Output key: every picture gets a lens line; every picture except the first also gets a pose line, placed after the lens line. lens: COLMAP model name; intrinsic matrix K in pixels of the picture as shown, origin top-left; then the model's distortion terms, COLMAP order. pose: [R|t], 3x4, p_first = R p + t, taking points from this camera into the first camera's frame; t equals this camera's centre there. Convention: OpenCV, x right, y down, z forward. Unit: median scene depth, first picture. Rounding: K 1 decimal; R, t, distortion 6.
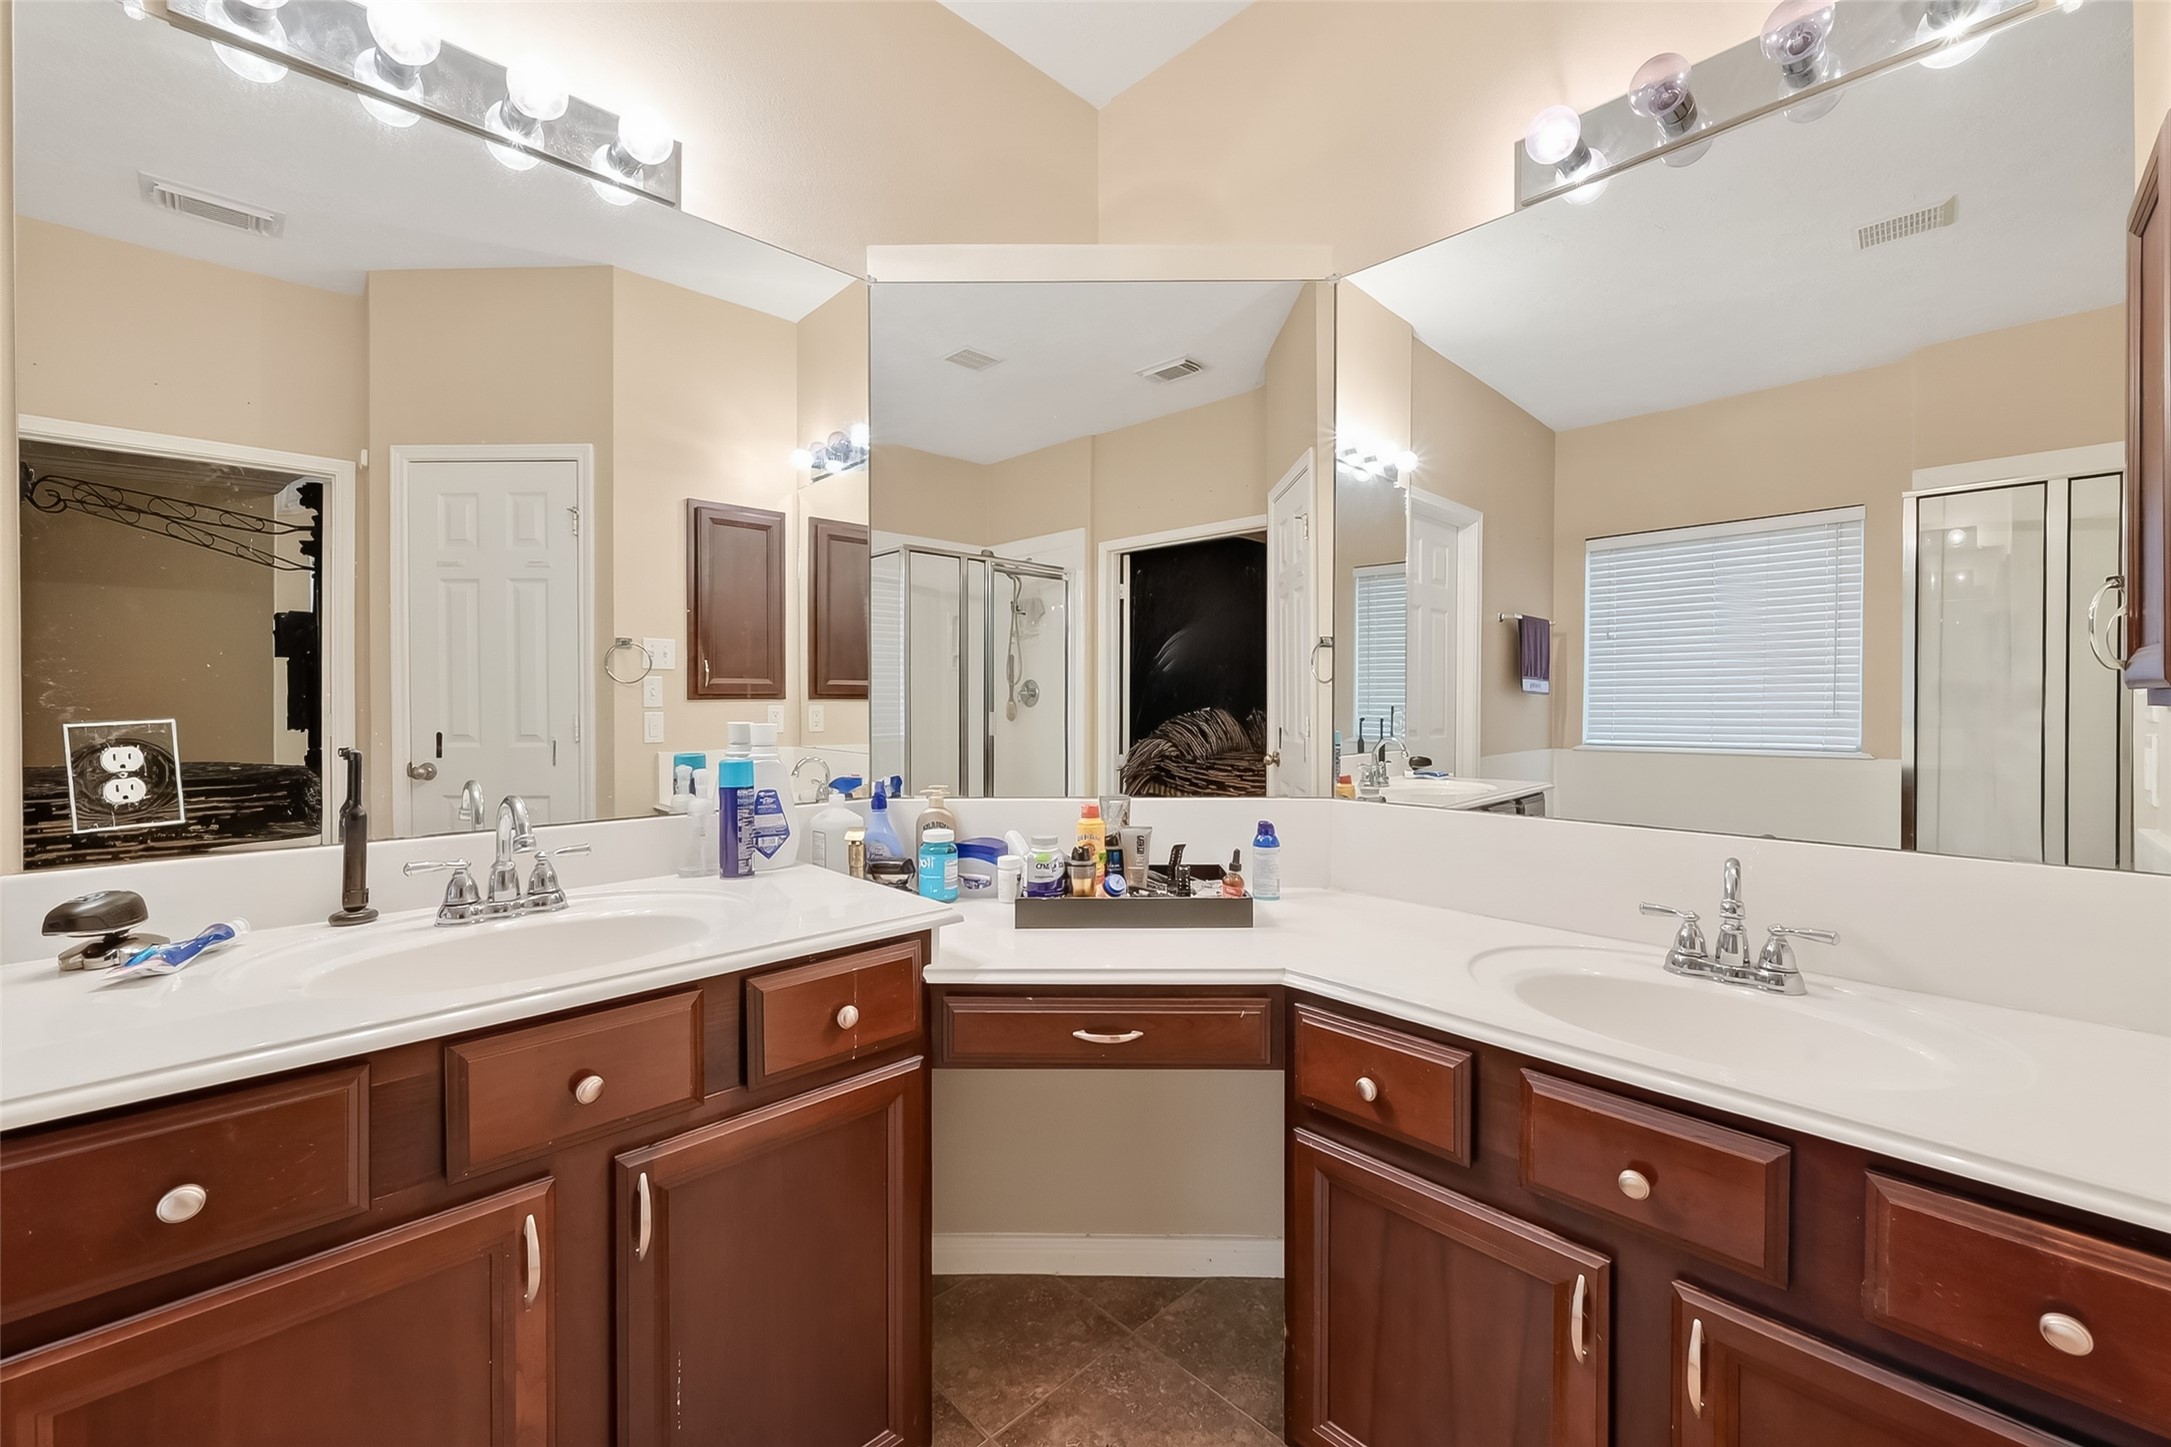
lens RADIAL K [[882.9, 0, 1088.2], [0, 882.9, 708.9], [0, 0, 1]] dist [-0.004390, -0.001161]
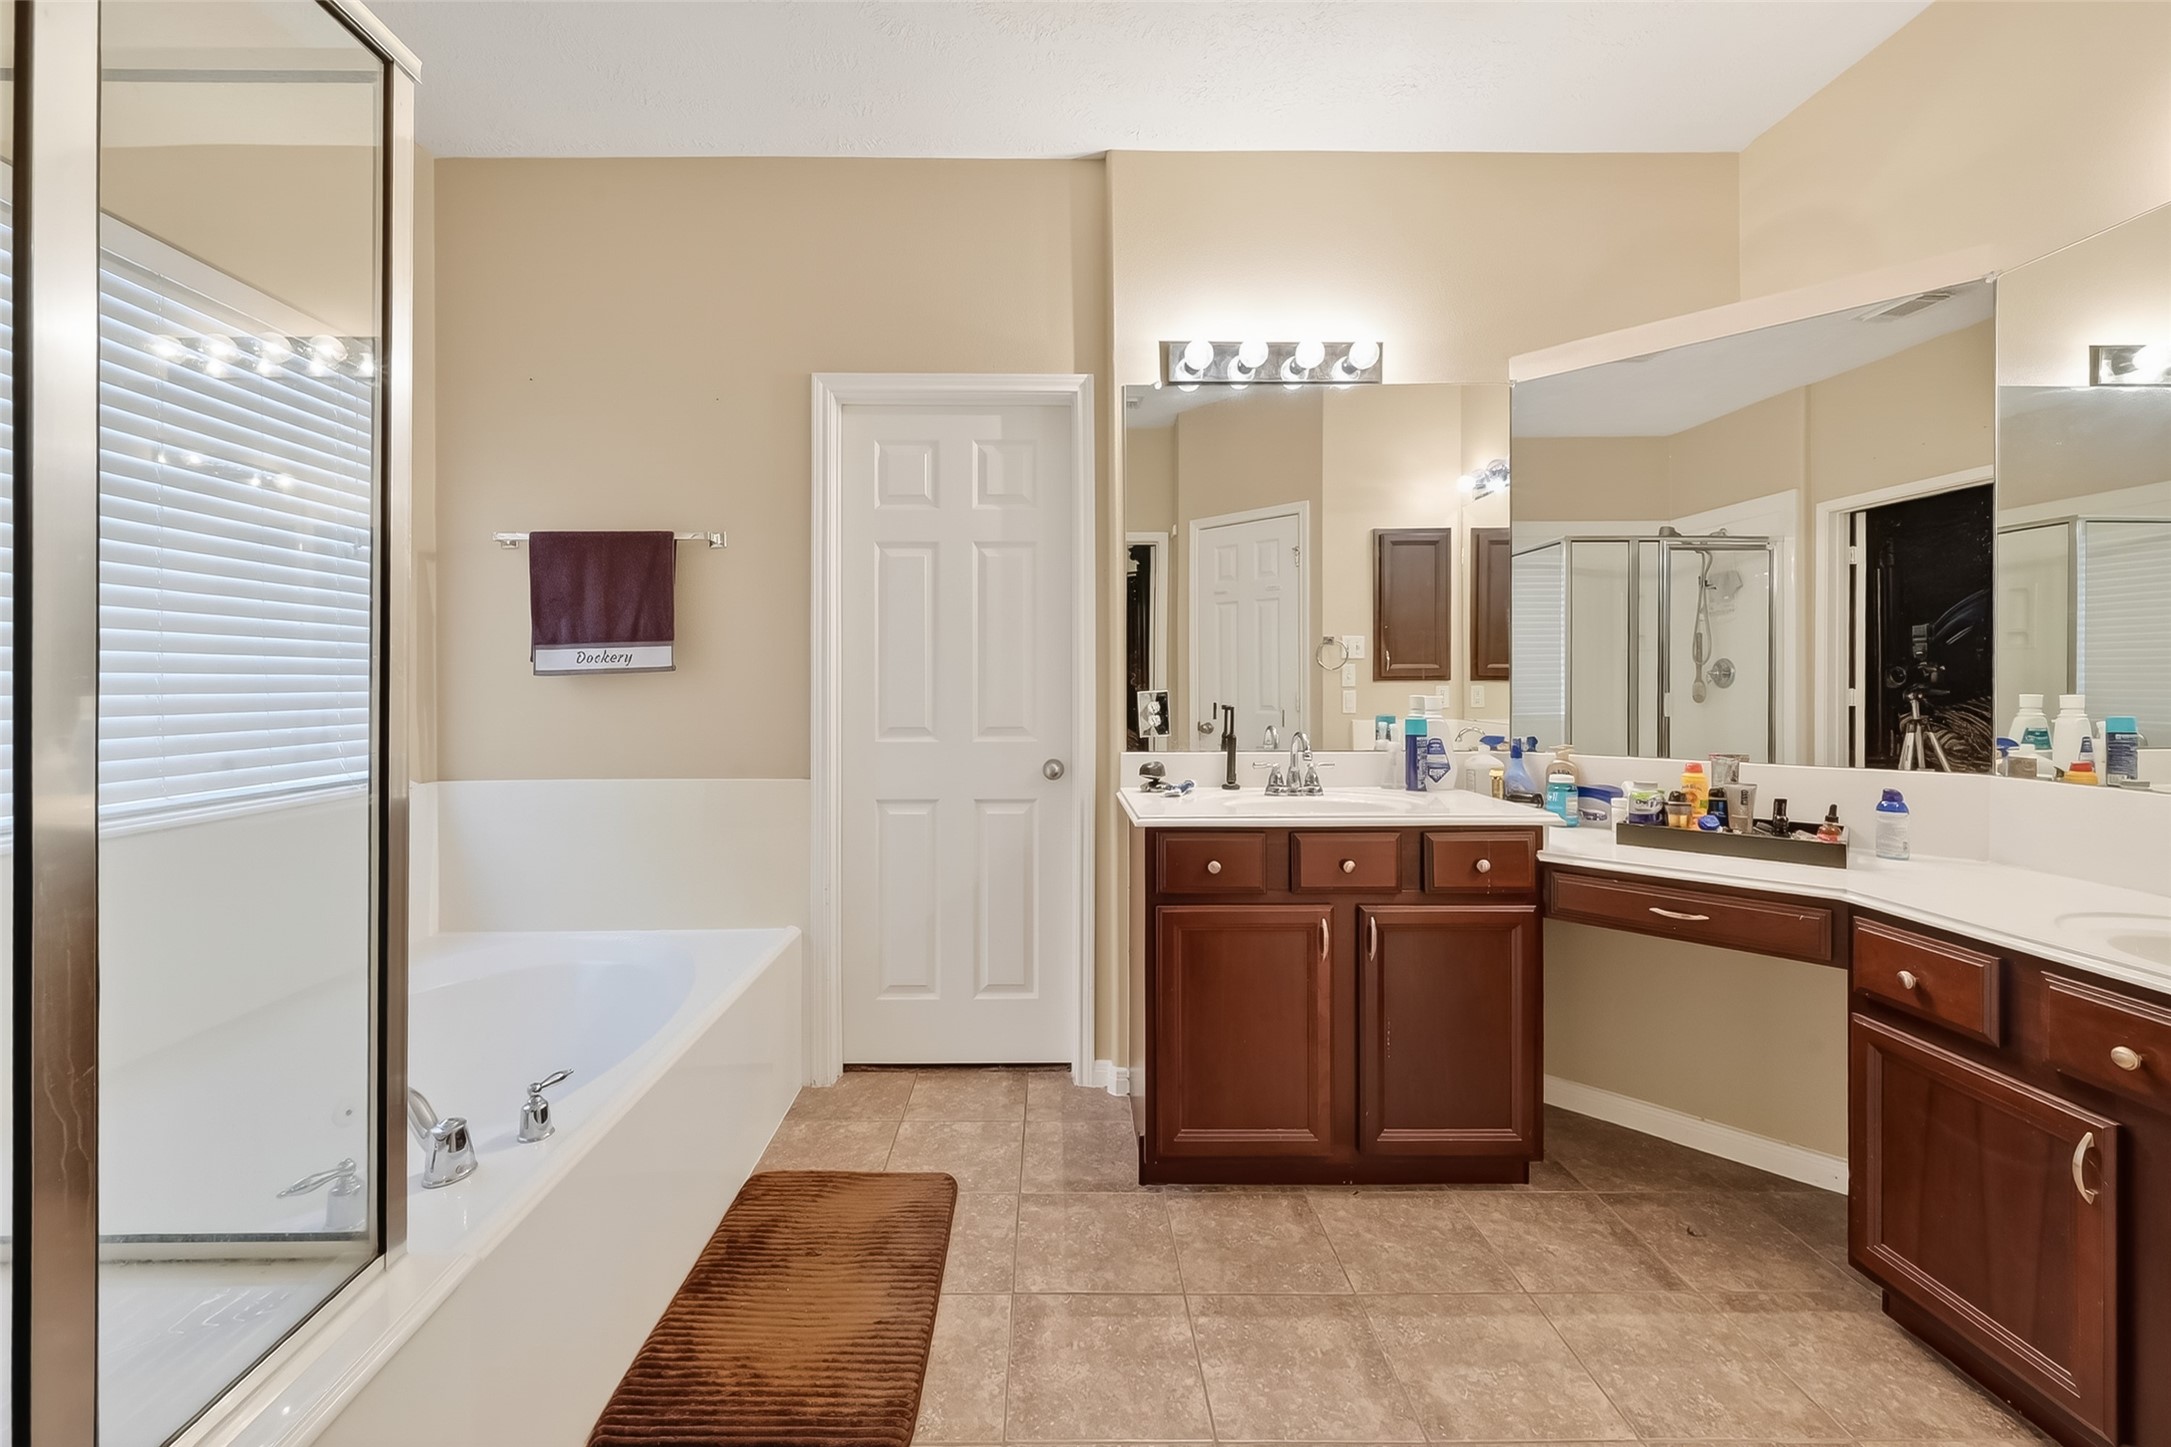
lens RADIAL K [[882.9, 0, 1042.3], [0, 882.9, 682.7], [0, 0, 1]] dist [-0.004390, -0.001161]
pose [[0.719886, -0.000725, -0.694092, 0.225403], [-0.004771, 0.999971, -0.005993, 0.004711], [0.694076, 0.007626, 0.719861, -0.627685]]
